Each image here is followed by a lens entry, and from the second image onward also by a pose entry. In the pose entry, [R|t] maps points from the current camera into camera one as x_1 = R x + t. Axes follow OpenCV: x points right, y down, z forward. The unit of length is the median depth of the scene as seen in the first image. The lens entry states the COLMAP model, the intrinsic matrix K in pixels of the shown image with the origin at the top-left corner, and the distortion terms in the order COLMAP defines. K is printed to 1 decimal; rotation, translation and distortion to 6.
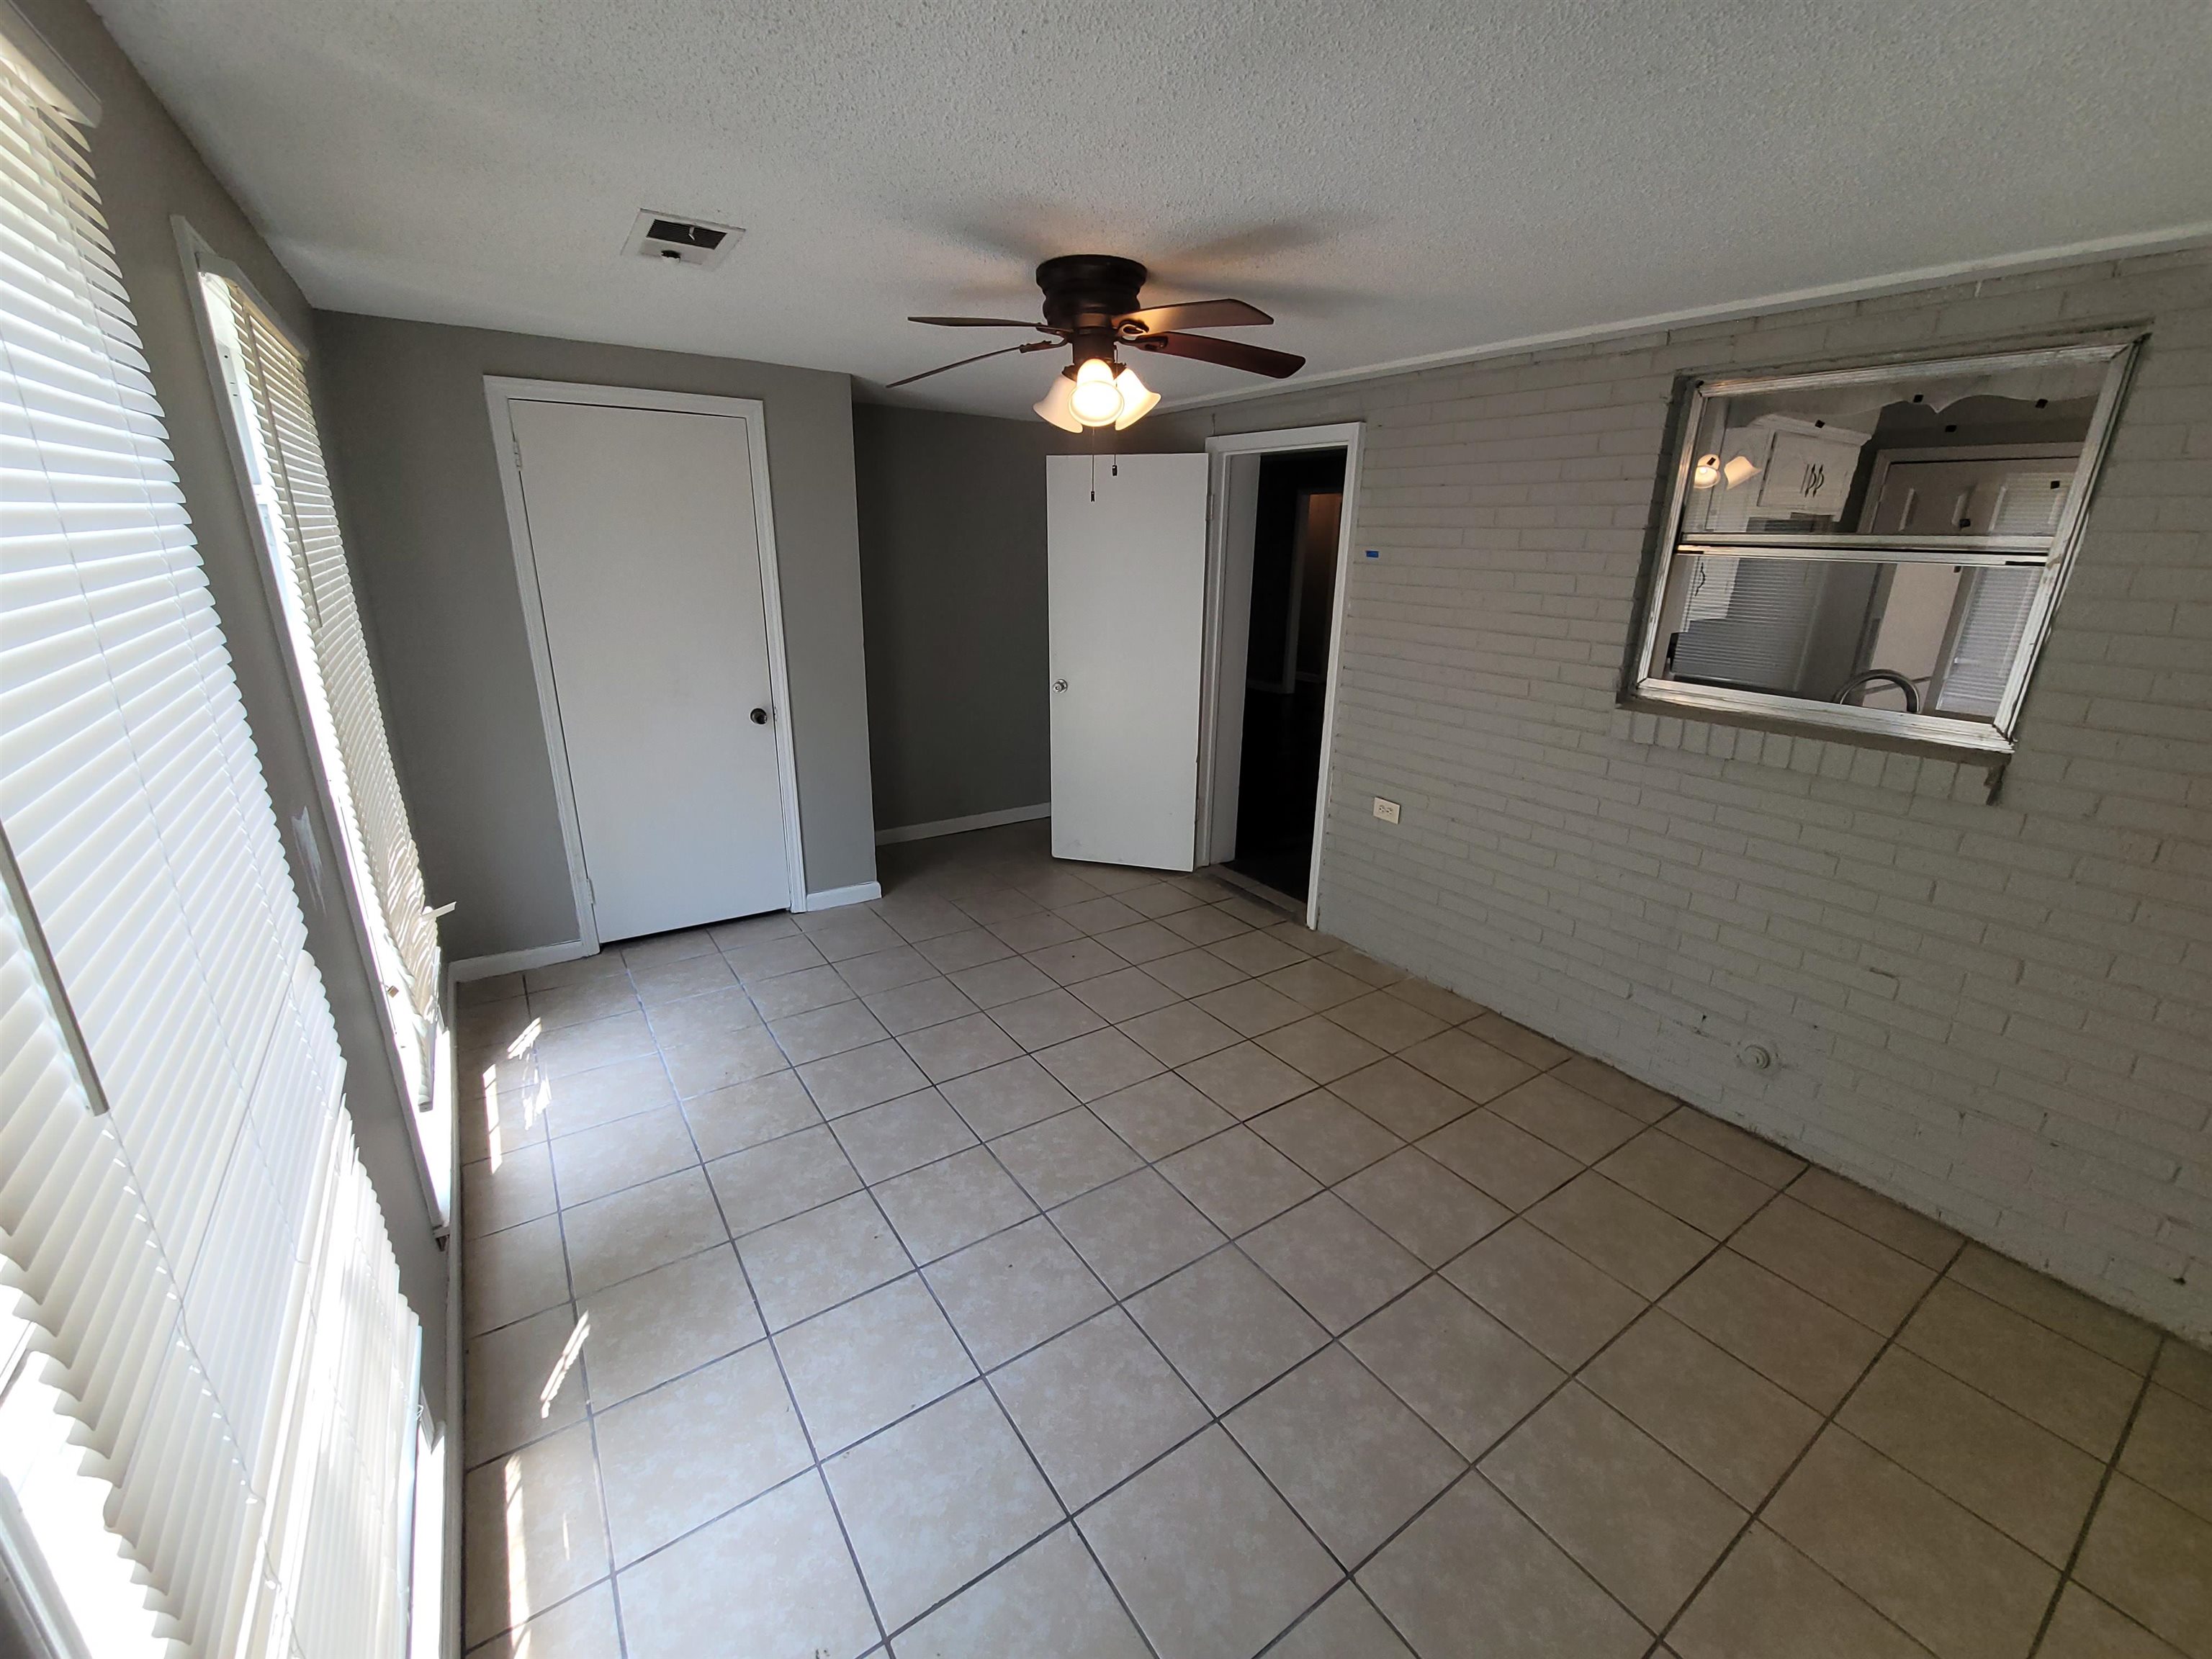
lens RADIAL K [[905.0, 0, 1107.6], [0, 905.0, 824.8], [0, 0, 1]] dist [-0.001623, -0.000825]
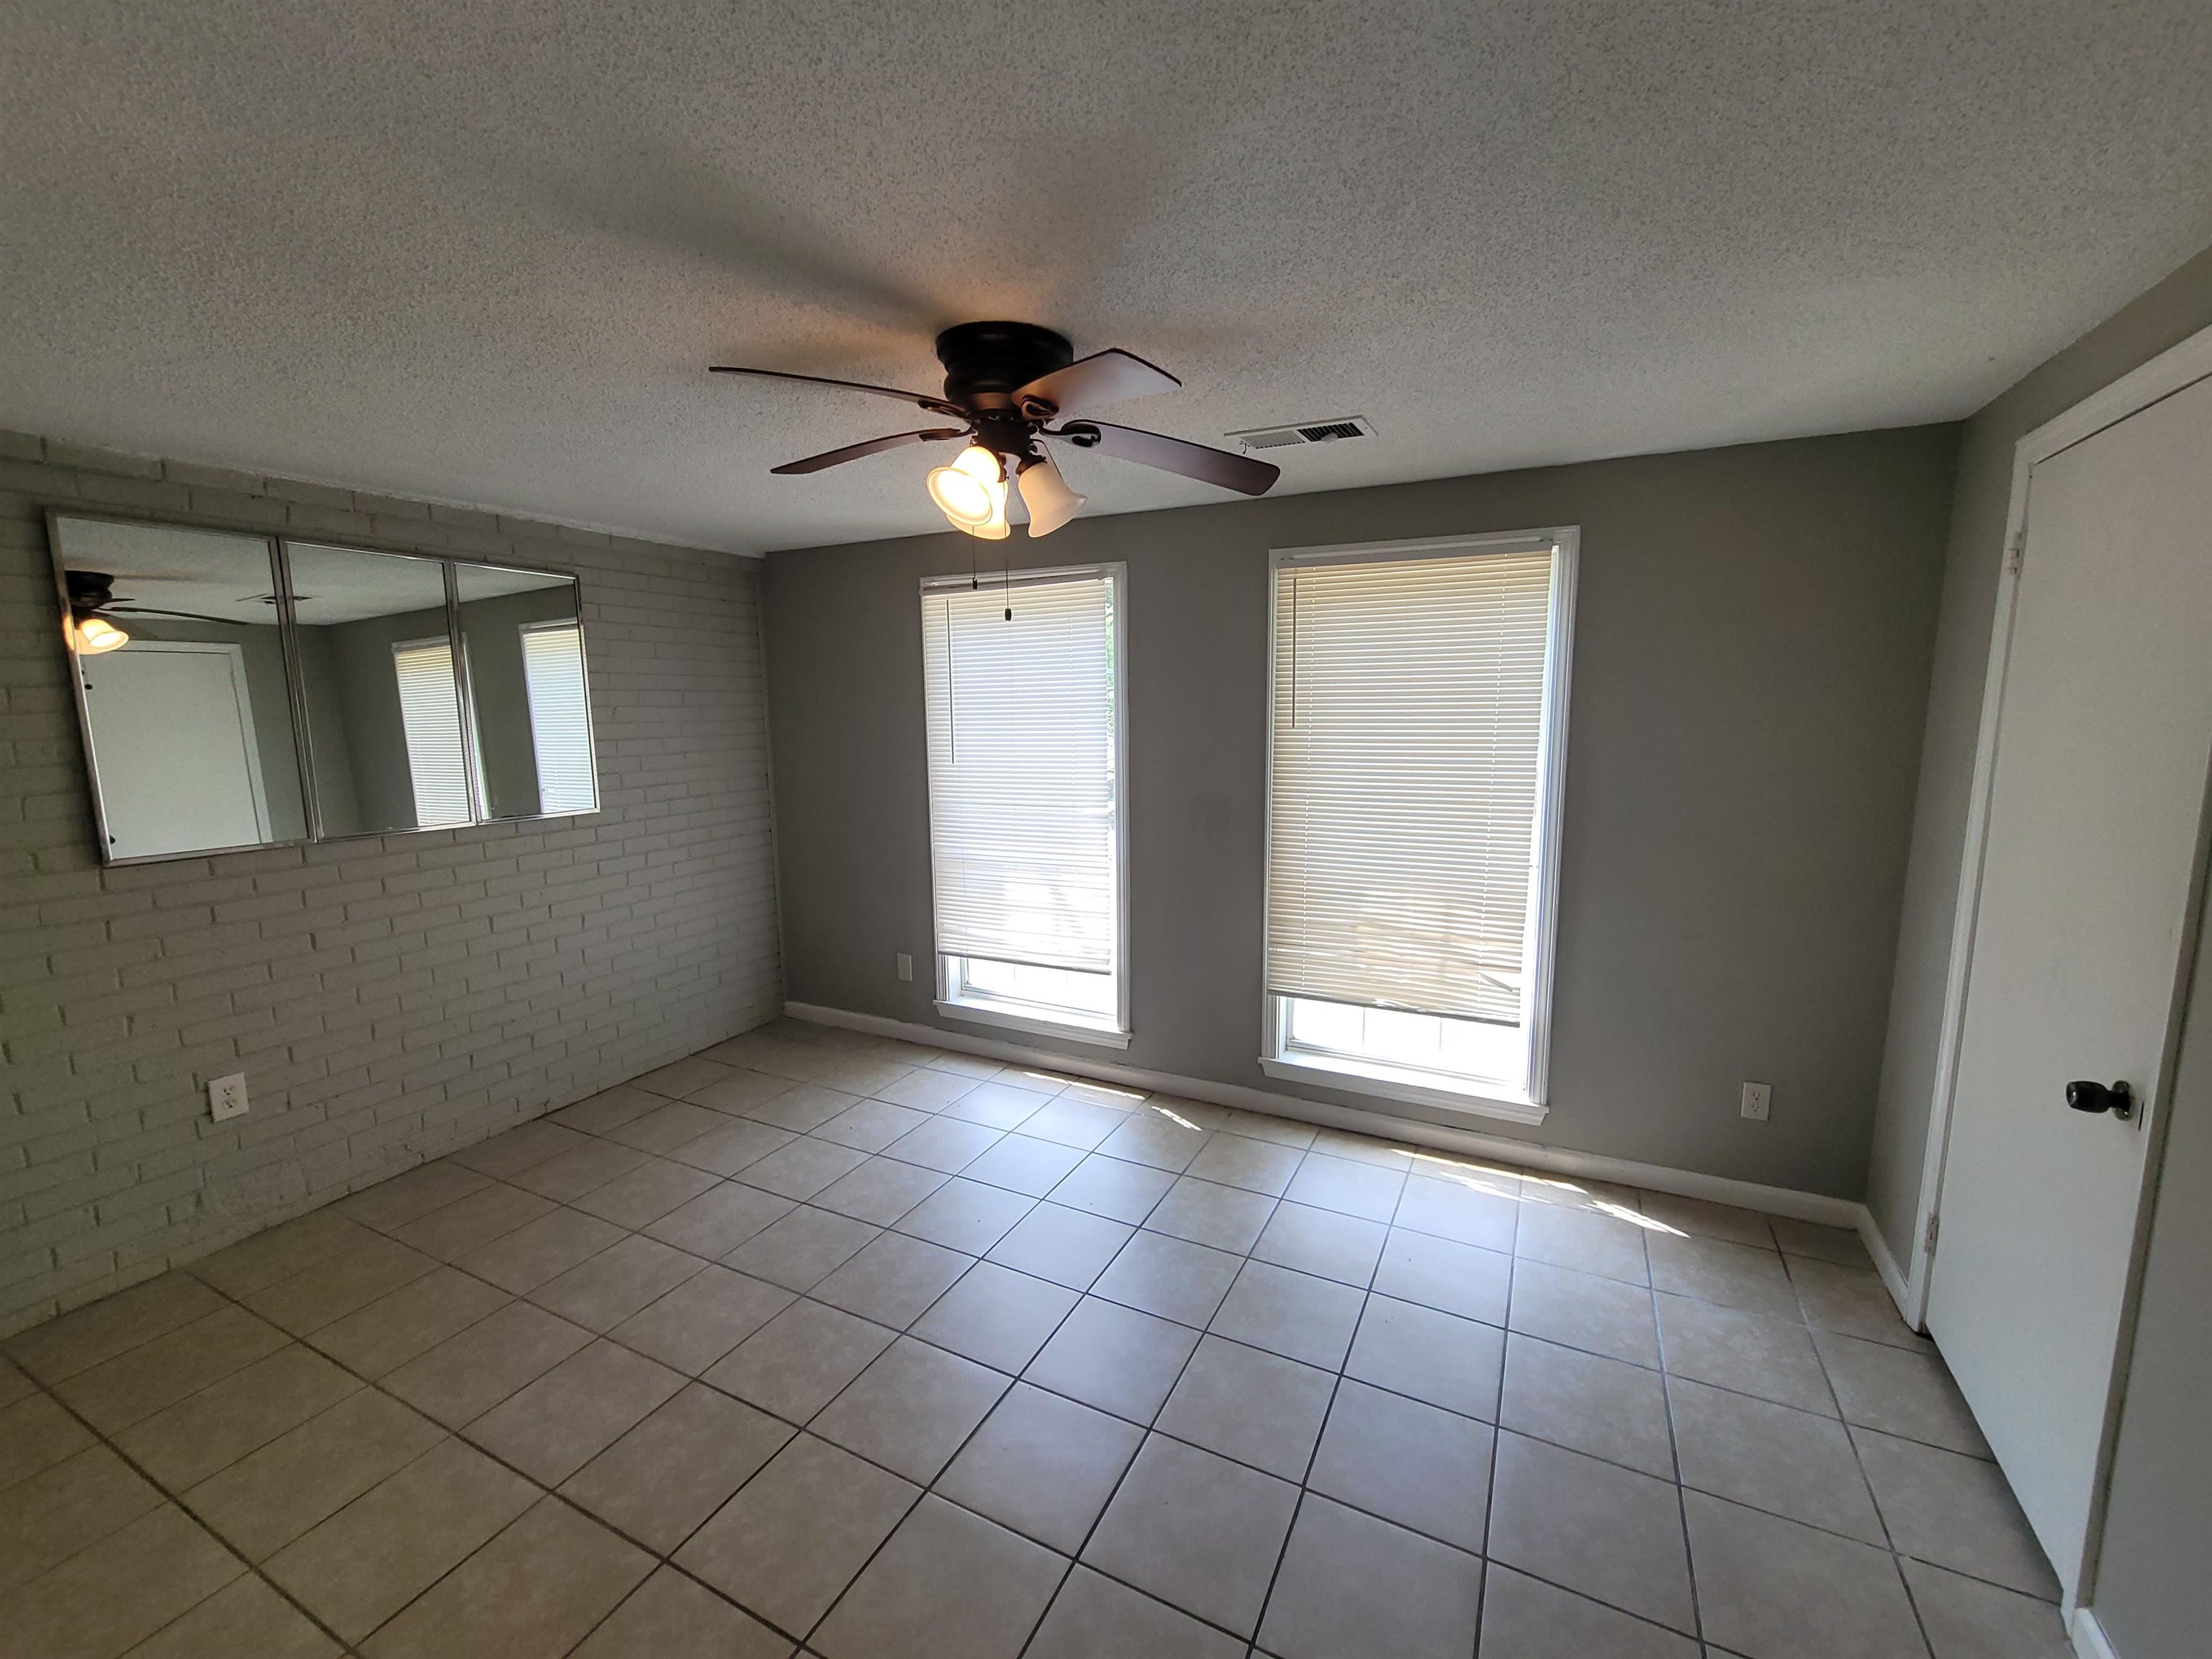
lens RADIAL K [[905.0, 0, 1108.0], [0, 905.0, 834.1], [0, 0, 1]] dist [-0.001623, -0.000825]
pose [[-0.874113, 0.059442, -0.482072, 0.275859], [-0.156343, 0.905233, 0.395107, -0.469325], [0.459874, 0.420737, -0.781982, 1.603591]]
